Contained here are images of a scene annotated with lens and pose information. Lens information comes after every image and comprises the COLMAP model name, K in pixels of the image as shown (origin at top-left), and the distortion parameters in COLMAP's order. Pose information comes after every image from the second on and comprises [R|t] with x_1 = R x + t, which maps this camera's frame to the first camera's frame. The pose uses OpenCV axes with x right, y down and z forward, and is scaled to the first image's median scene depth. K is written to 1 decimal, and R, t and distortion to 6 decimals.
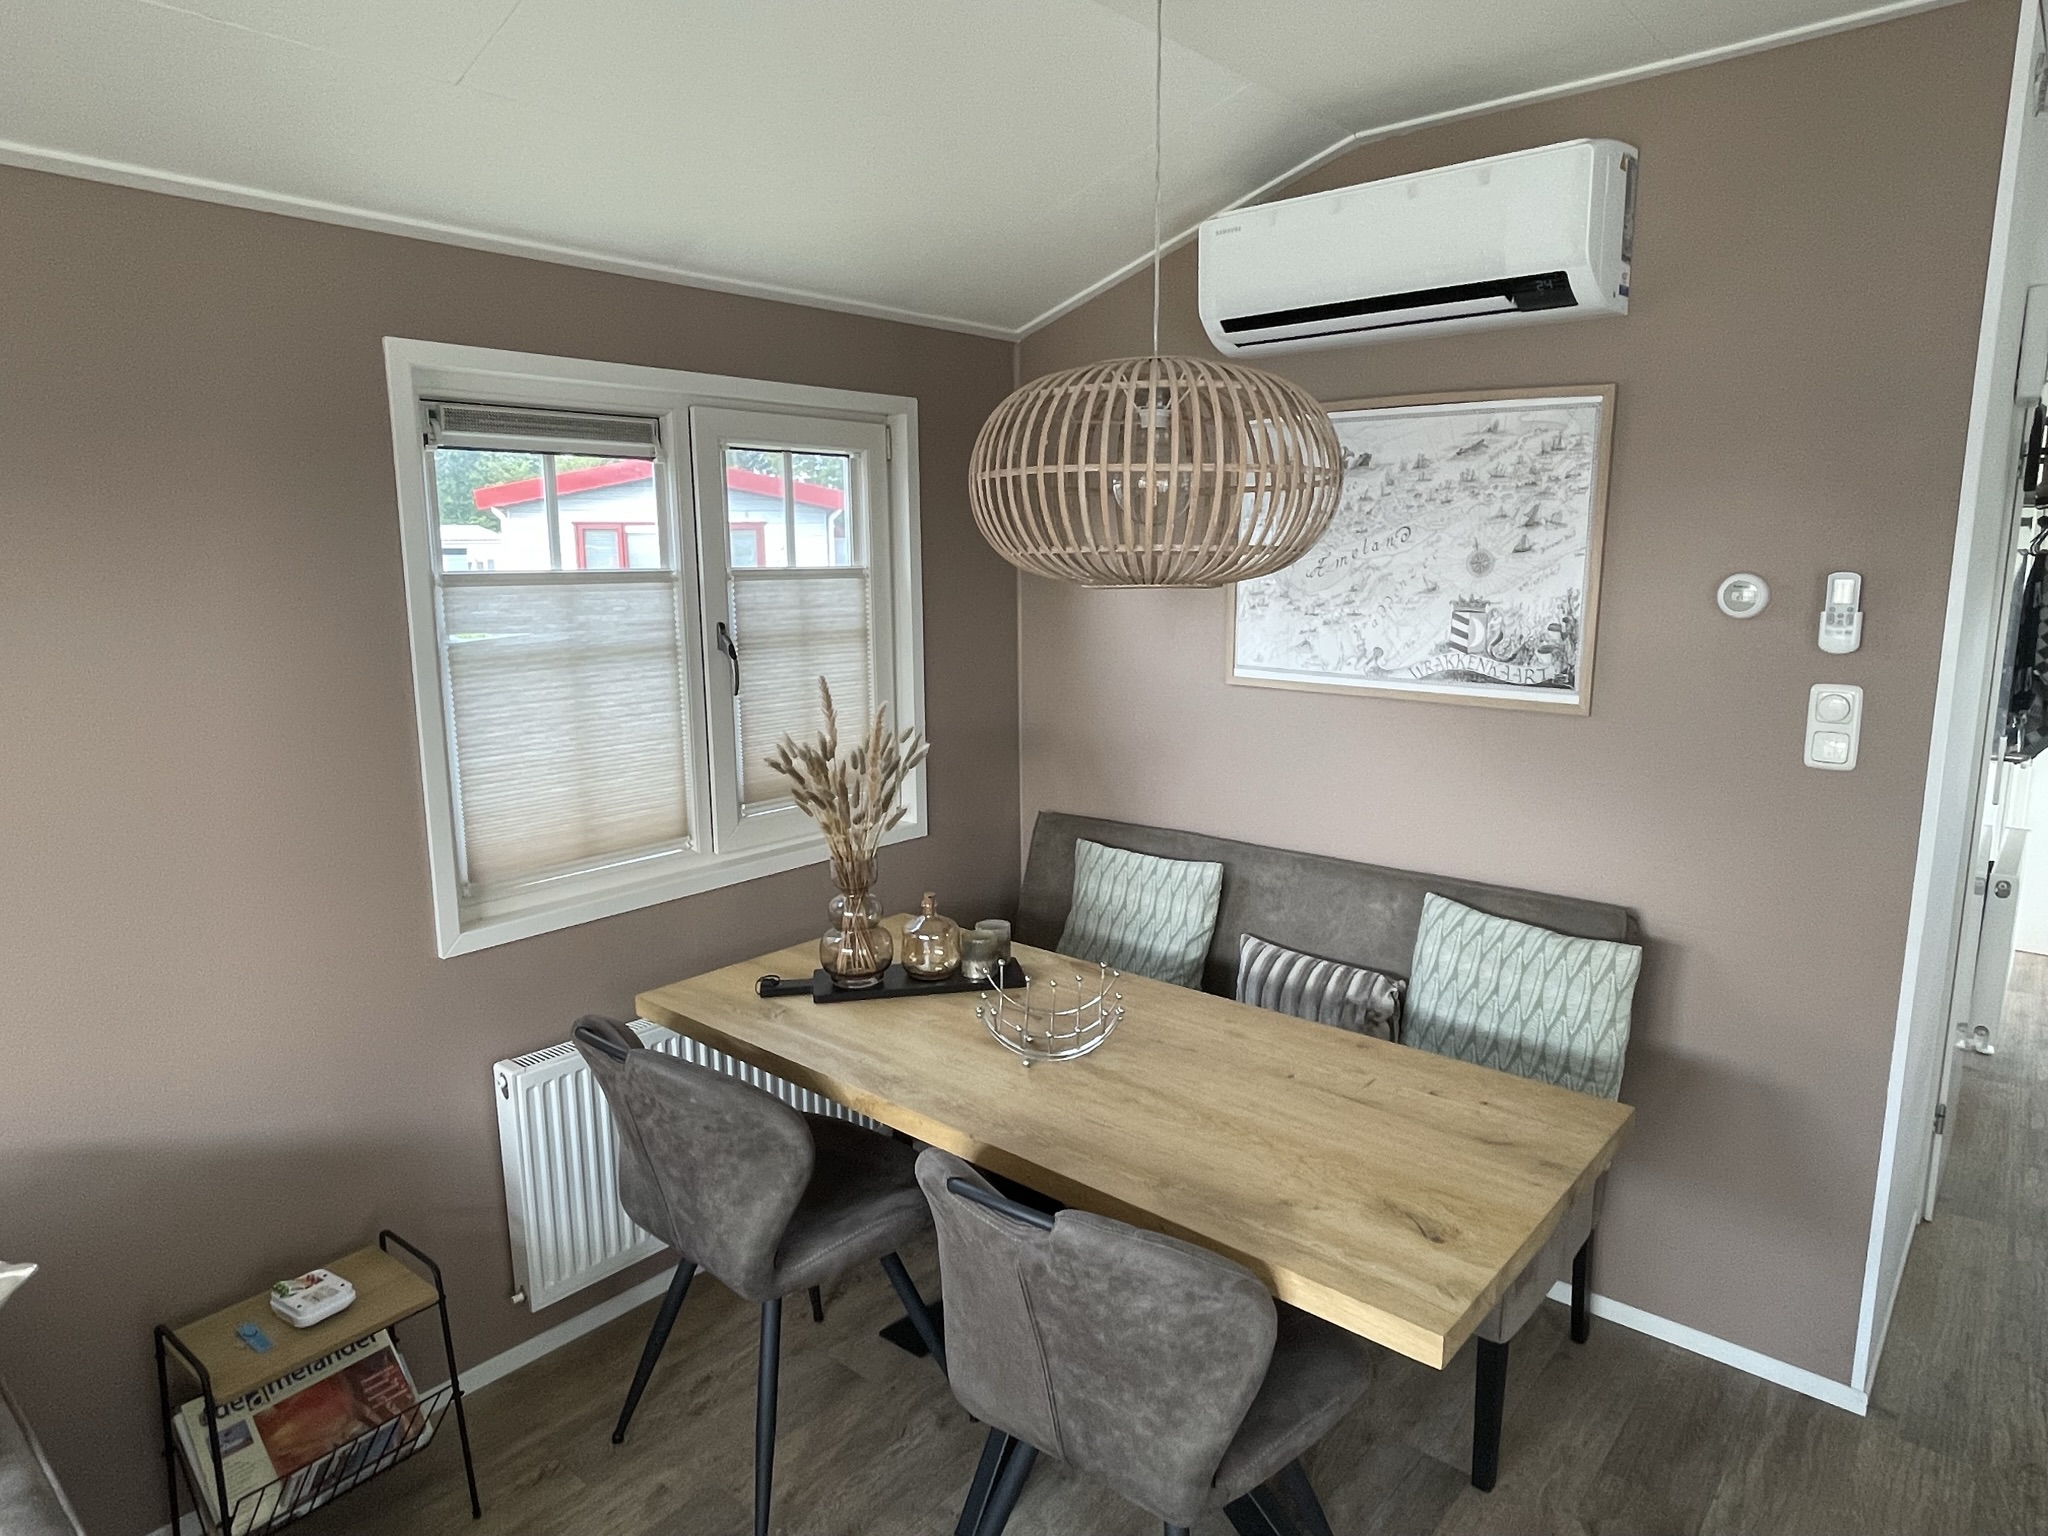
lens RADIAL K [[1229.0, 0, 1024.0], [0, 1229.0, 768.0], [0, 0, 1]] dist [-0.007816, 0.003482]
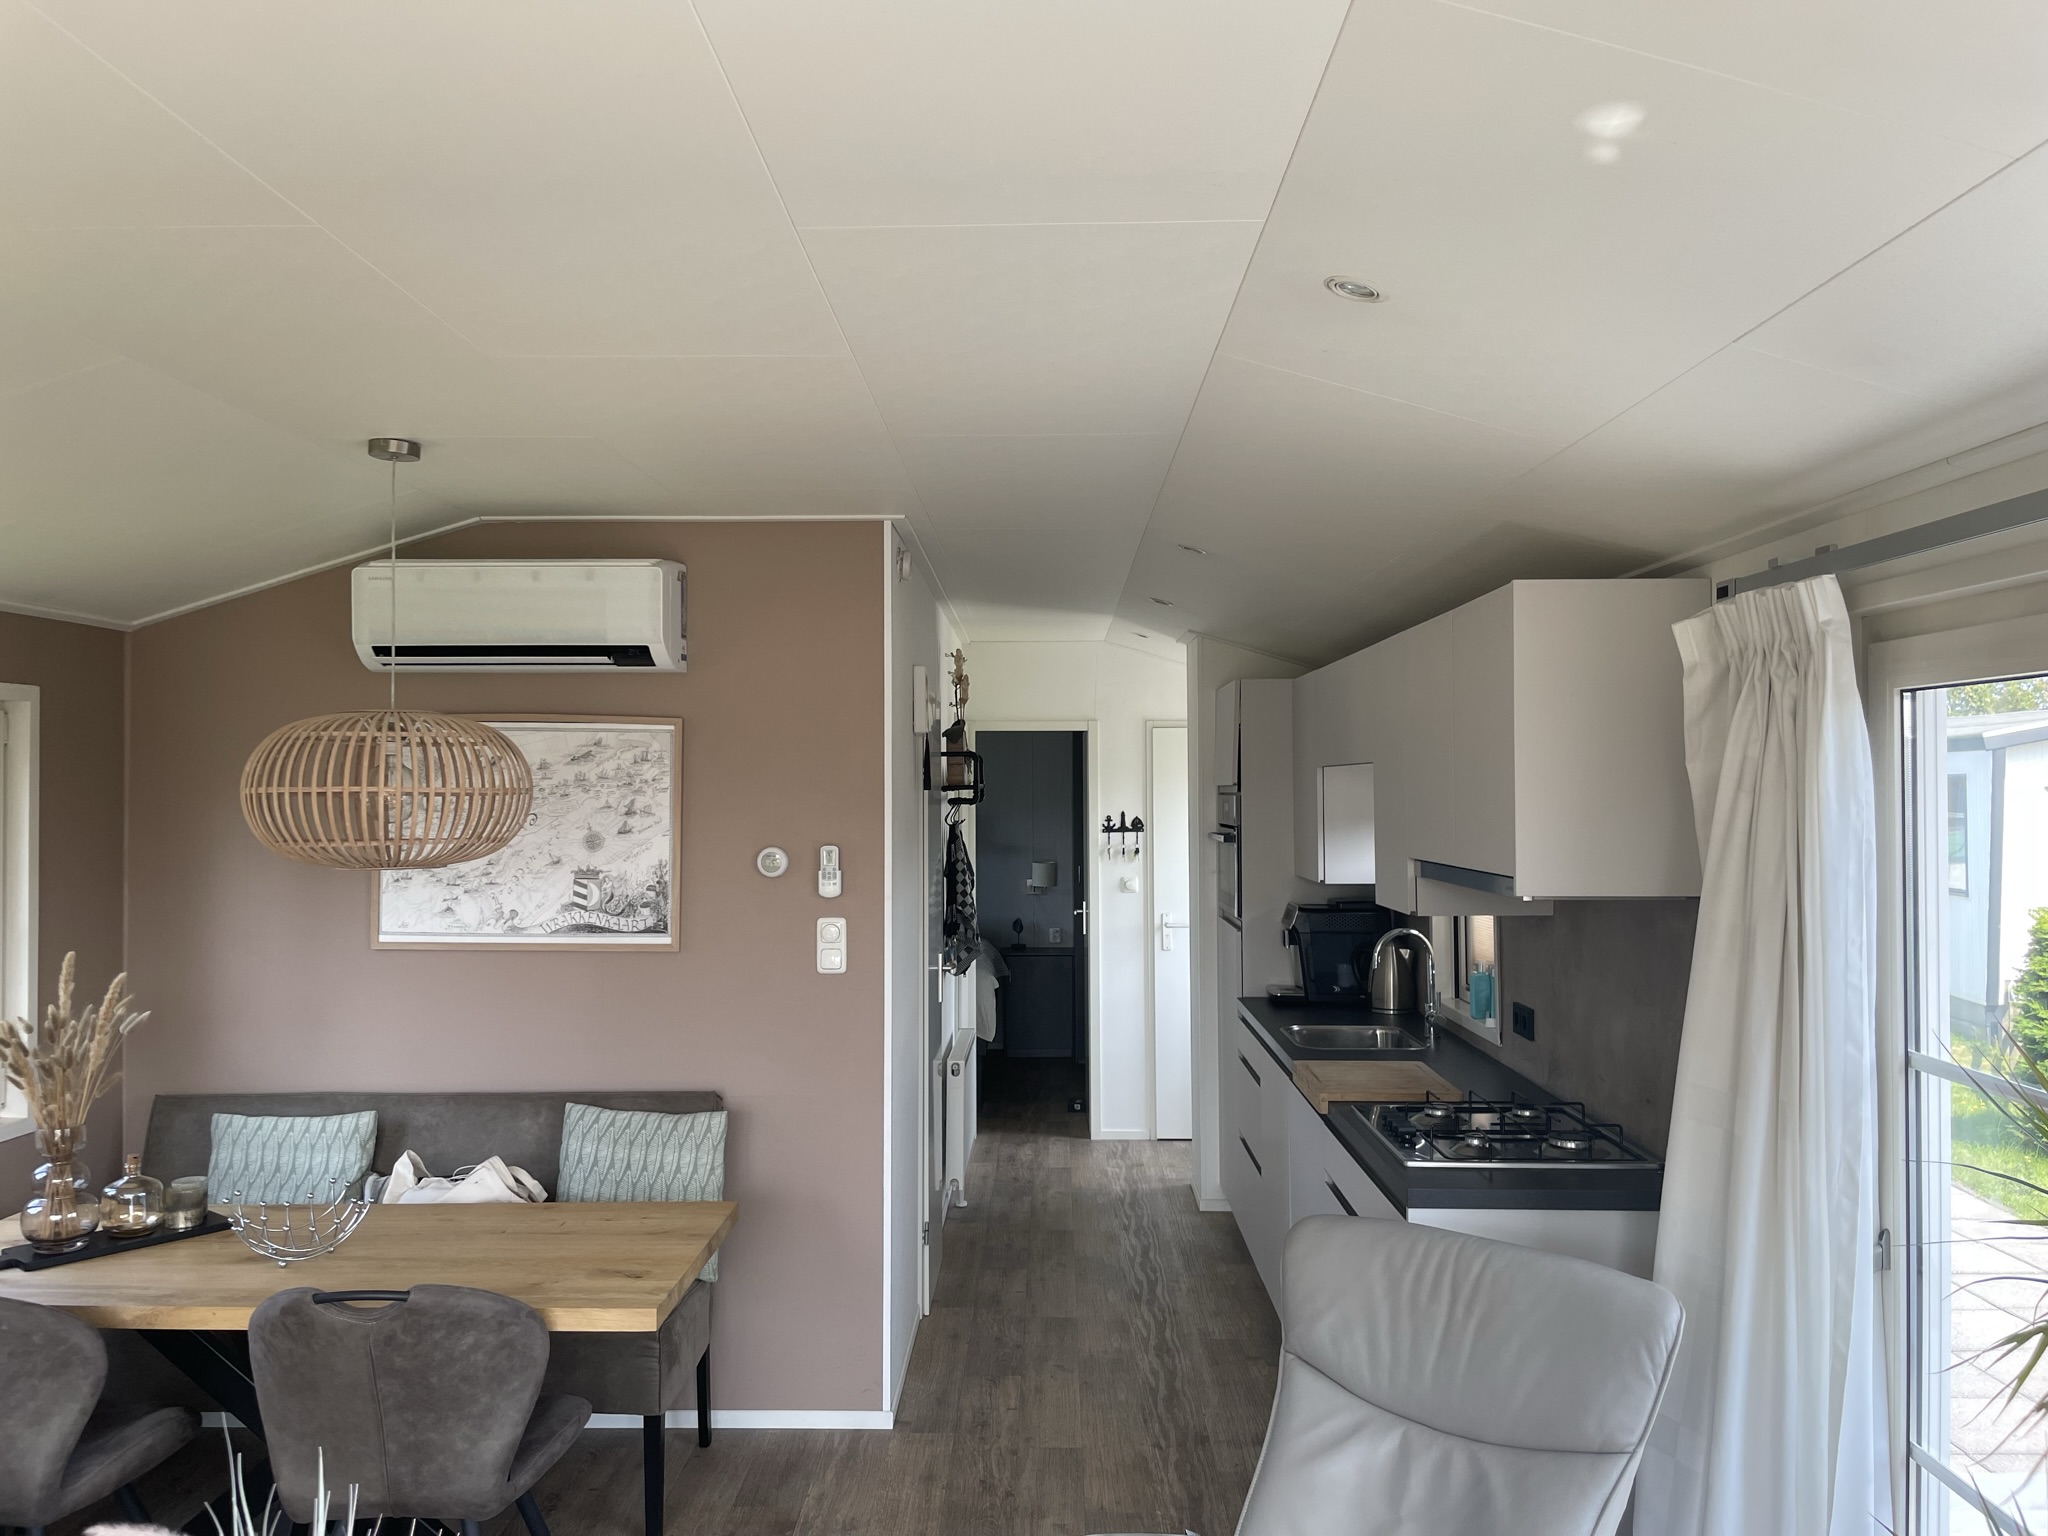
lens RADIAL K [[1548.2, 0, 1024.0], [0, 1548.2, 768.0], [0, 0, 1]] dist [0.125863, -0.222797]
pose [[0.767856, 0.015910, 0.640425, -0.364205], [0.109259, 0.981793, -0.155389, 0.069248], [-0.631237, 0.189288, 0.752137, -0.592580]]
